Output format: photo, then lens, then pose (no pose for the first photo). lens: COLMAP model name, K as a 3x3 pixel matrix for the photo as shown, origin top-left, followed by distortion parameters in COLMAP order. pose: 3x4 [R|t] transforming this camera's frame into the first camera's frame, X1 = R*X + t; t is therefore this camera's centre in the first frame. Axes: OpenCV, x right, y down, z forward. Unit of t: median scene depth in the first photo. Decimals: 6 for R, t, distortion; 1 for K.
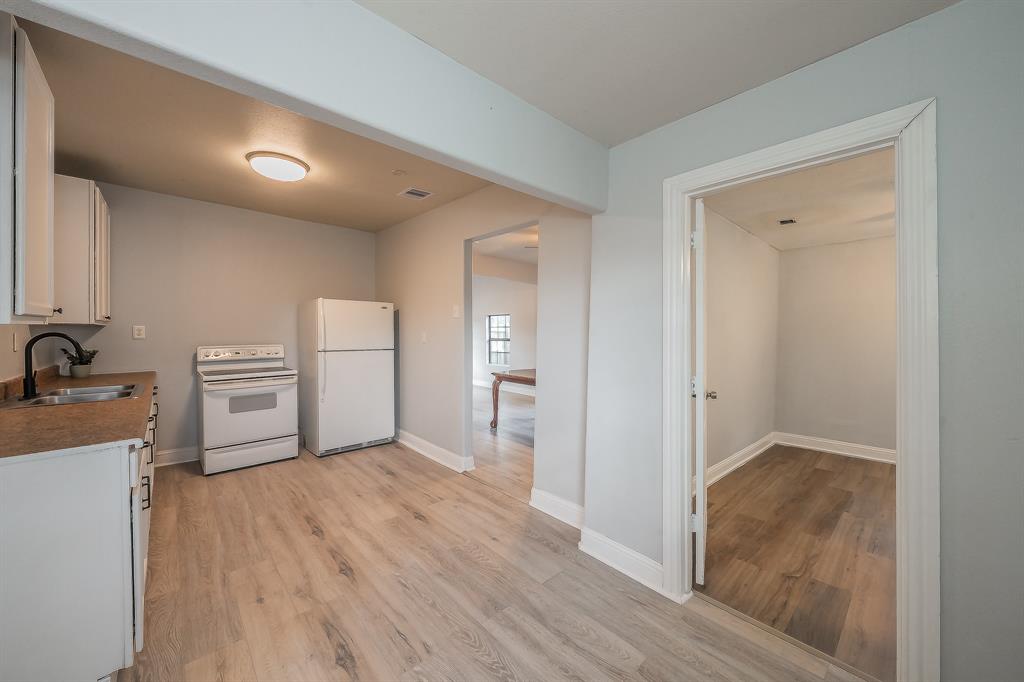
lens RADIAL K [[379.8, 0, 517.8], [0, 379.8, 333.5], [0, 0, 1]] dist [0.001411, 0.000087]
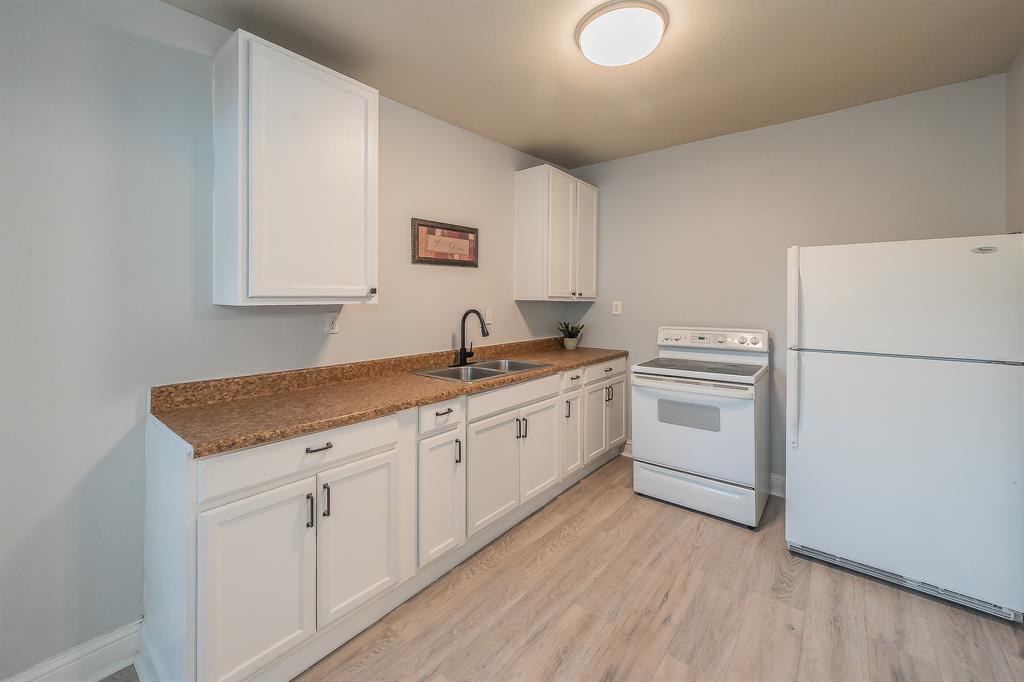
lens RADIAL K [[407.8, 0, 504.5], [0, 407.8, 300.8], [0, 0, 1]] dist [-0.001330, 0.000011]
pose [[0.123829, -0.003300, -0.992298, -0.021880], [-0.004266, 0.999983, -0.003858, -0.022404], [0.992294, 0.004711, 0.123813, 0.809676]]
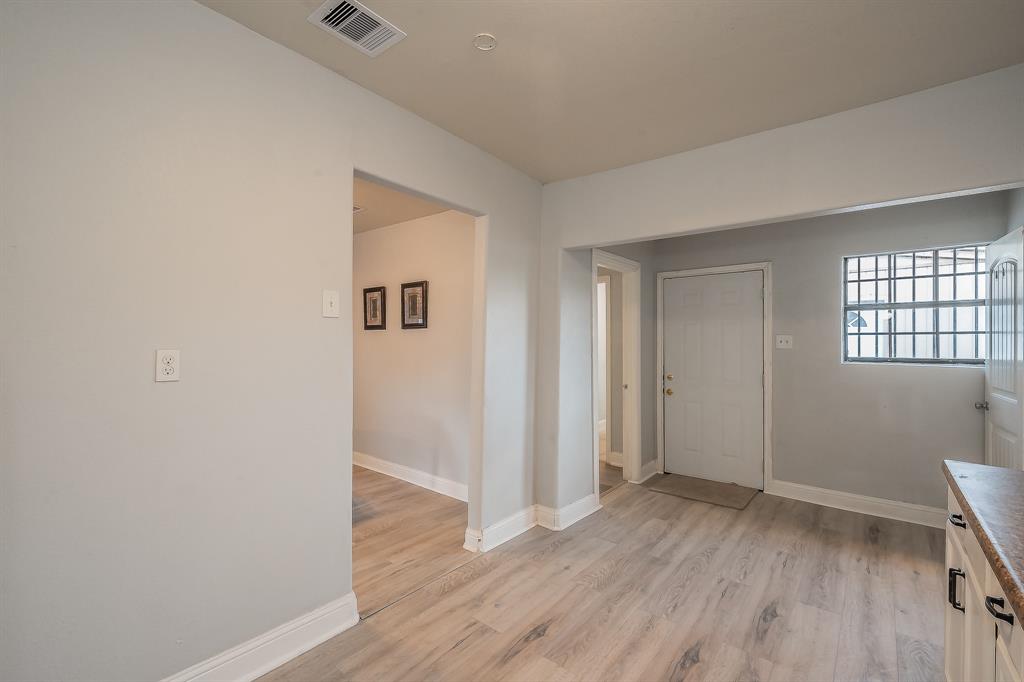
lens RADIAL K [[444.0, 0, 497.5], [0, 444.0, 338.8], [0, 0, 1]] dist [0.003053, -0.000115]
pose [[-0.116567, 0.000157, 0.993183, -1.056639], [-0.003680, 0.999993, -0.000590, -0.024620], [-0.993176, -0.003724, -0.116565, 1.209326]]
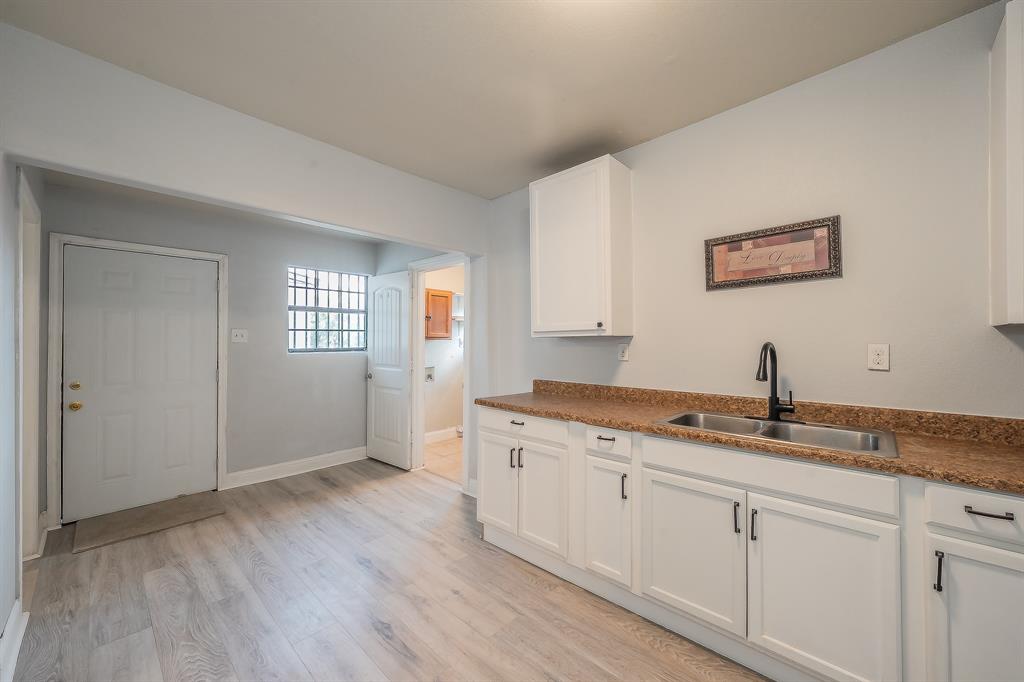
lens RADIAL K [[400.8, 0, 516.3], [0, 400.8, 336.3], [0, 0, 1]] dist [0.001063, 0.000166]
pose [[-0.997324, -0.004966, -0.072944, -0.543320], [-0.004173, 0.999931, -0.011017, -0.005908], [0.072993, -0.010683, -0.997275, 1.531214]]
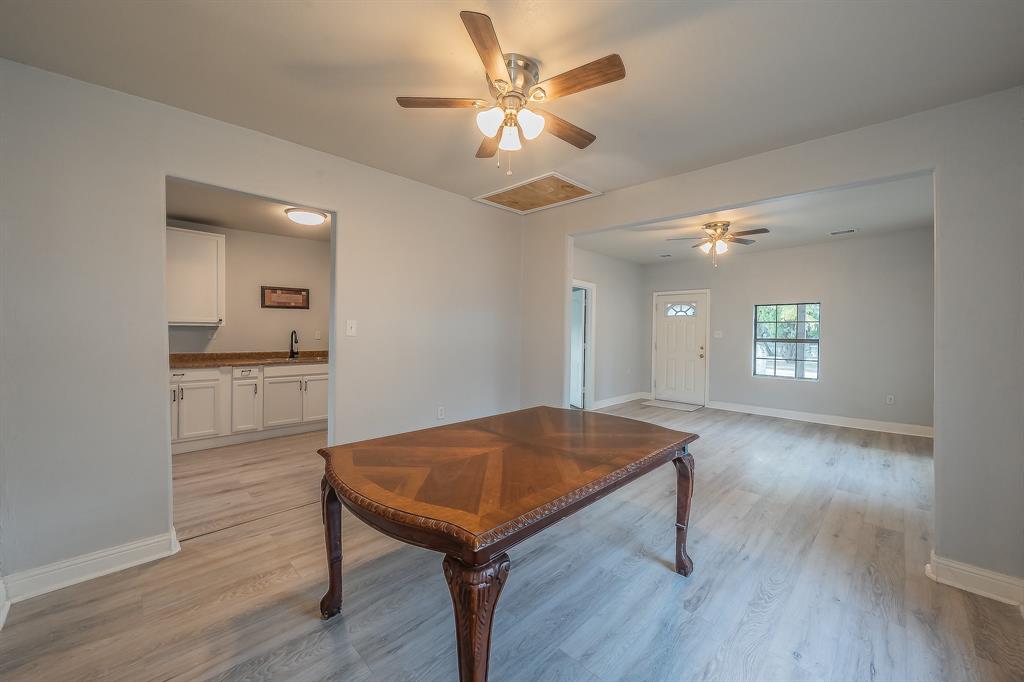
lens RADIAL K [[393.5, 0, 507.9], [0, 393.5, 337.1], [0, 0, 1]] dist [0.000111, 0.000063]
pose [[0.034011, 0.007319, -0.999395, 0.987138], [-0.015521, 0.999856, 0.006794, -0.000355], [0.999301, 0.015281, 0.034120, 1.871482]]
